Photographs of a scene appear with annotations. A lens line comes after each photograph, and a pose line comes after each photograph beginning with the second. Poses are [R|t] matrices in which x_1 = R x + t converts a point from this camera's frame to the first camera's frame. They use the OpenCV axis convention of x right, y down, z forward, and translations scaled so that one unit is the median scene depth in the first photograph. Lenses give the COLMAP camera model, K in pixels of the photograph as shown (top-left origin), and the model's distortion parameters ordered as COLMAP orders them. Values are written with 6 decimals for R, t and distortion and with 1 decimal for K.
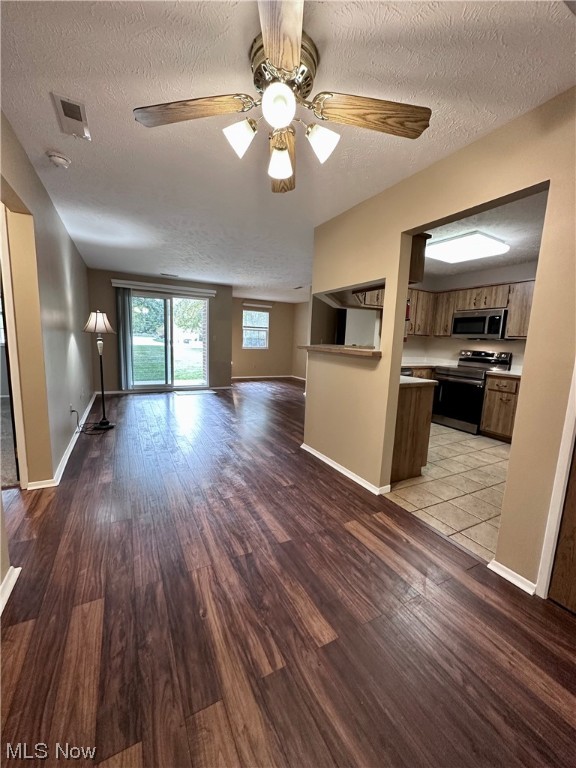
lens RADIAL K [[305.9, 0, 289.9], [0, 305.9, 382.6], [0, 0, 1]] dist [-0.003305, 0.000881]
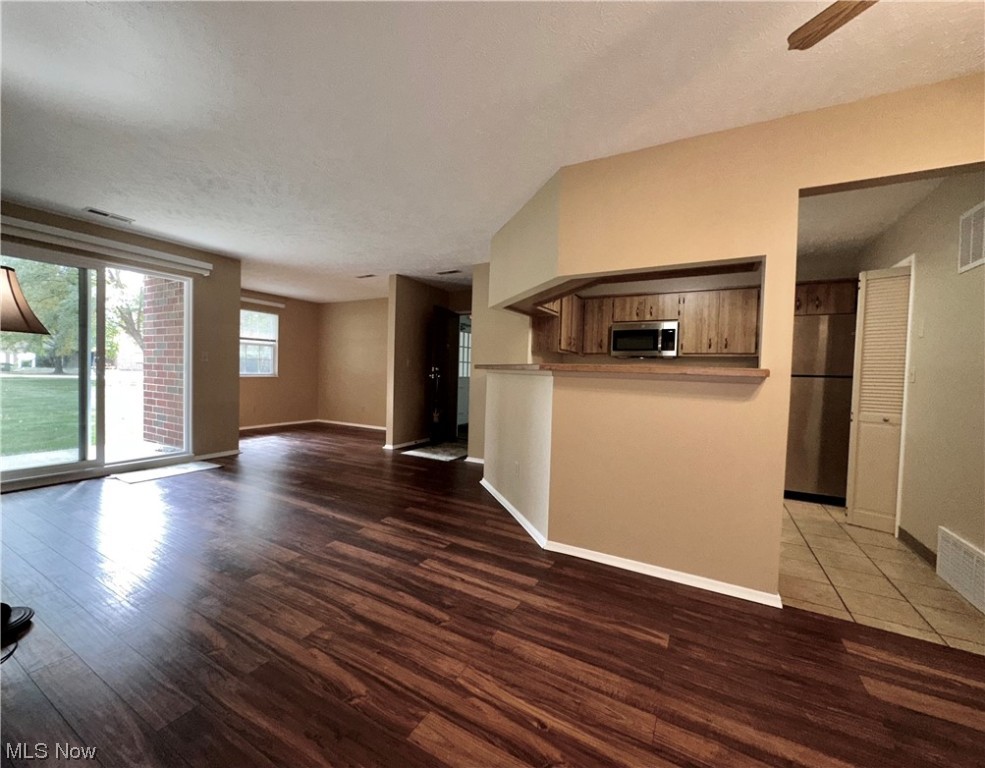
lens RADIAL K [[406.3, 0, 471.8], [0, 406.3, 385.8], [0, 0, 1]] dist [-0.001419, -0.000256]
pose [[0.852592, -0.033396, 0.521508, -0.348366], [0.077330, 0.995032, -0.062706, -0.034418], [-0.516823, 0.093791, 0.850939, 0.327509]]
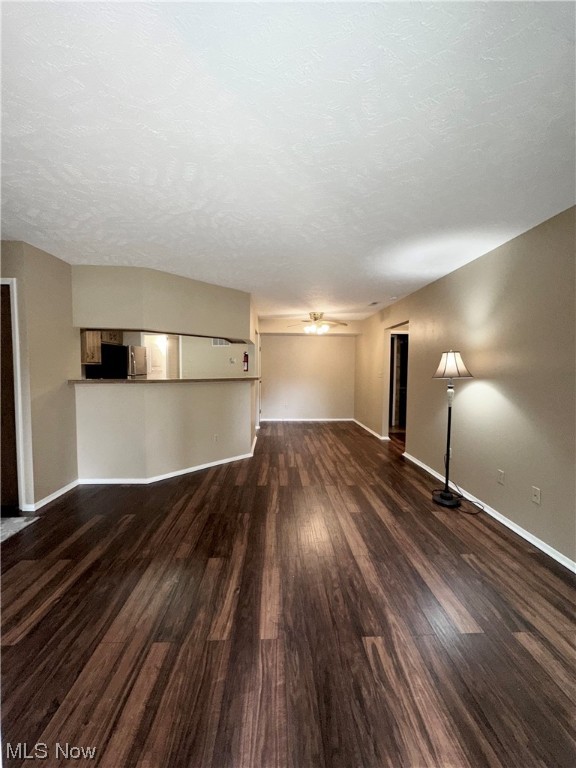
lens RADIAL K [[305.9, 0, 288.0], [0, 305.9, 383.8], [0, 0, 1]] dist [-0.003305, 0.000881]
pose [[-0.895937, -0.067075, 0.439088, -0.500978], [0.020133, 0.981384, 0.190997, -0.257407], [-0.443726, 0.179962, -0.877907, 1.567540]]
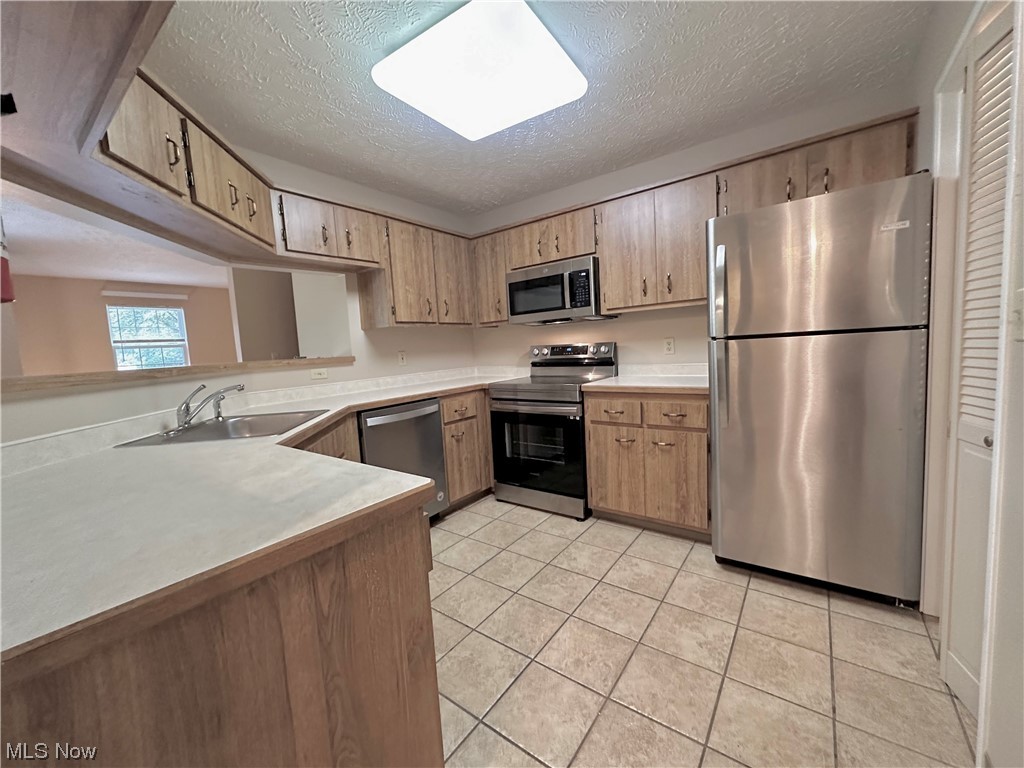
lens RADIAL K [[407.9, 0, 512.5], [0, 407.9, 383.6], [0, 0, 1]] dist [-0.003305, 0.000881]
pose [[0.901860, -0.129097, 0.412289, 0.265002], [0.150913, 0.988331, -0.020646, -0.038675], [-0.404813, 0.080840, 0.910819, 0.433060]]
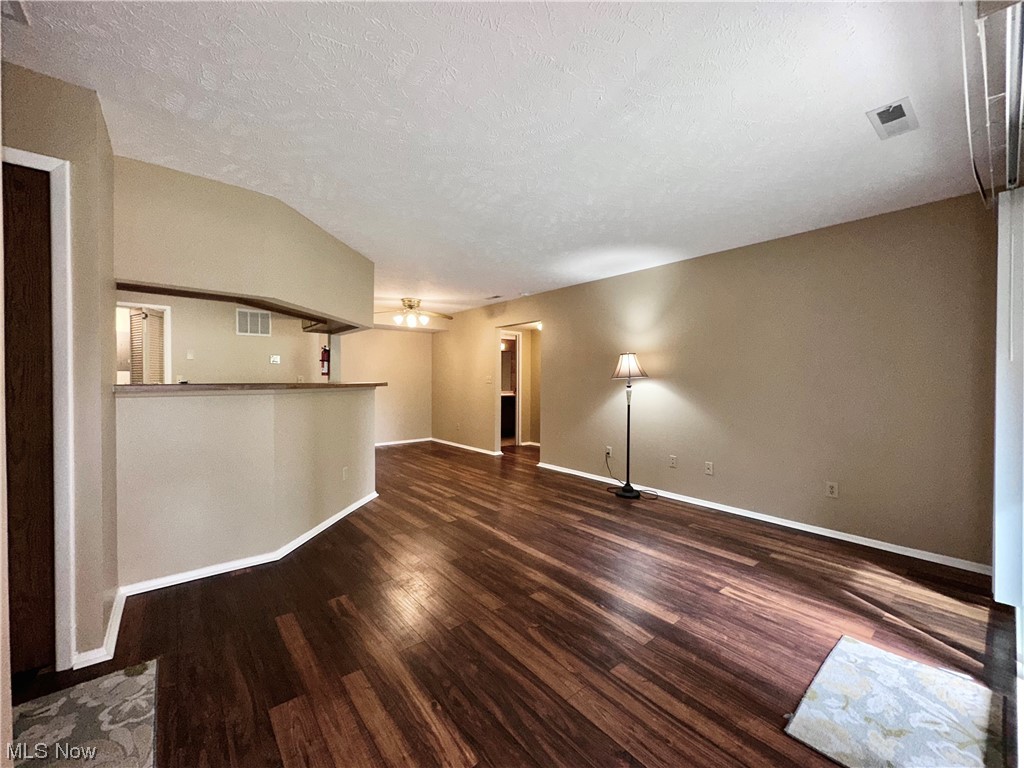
lens RADIAL K [[407.9, 0, 510.1], [0, 407.9, 385.6], [0, 0, 1]] dist [-0.003305, 0.000881]
pose [[-0.981522, -0.039800, -0.187164, -0.084454], [-0.067392, 0.987360, 0.143456, -0.236851], [0.179089, 0.153418, -0.971797, 1.702405]]
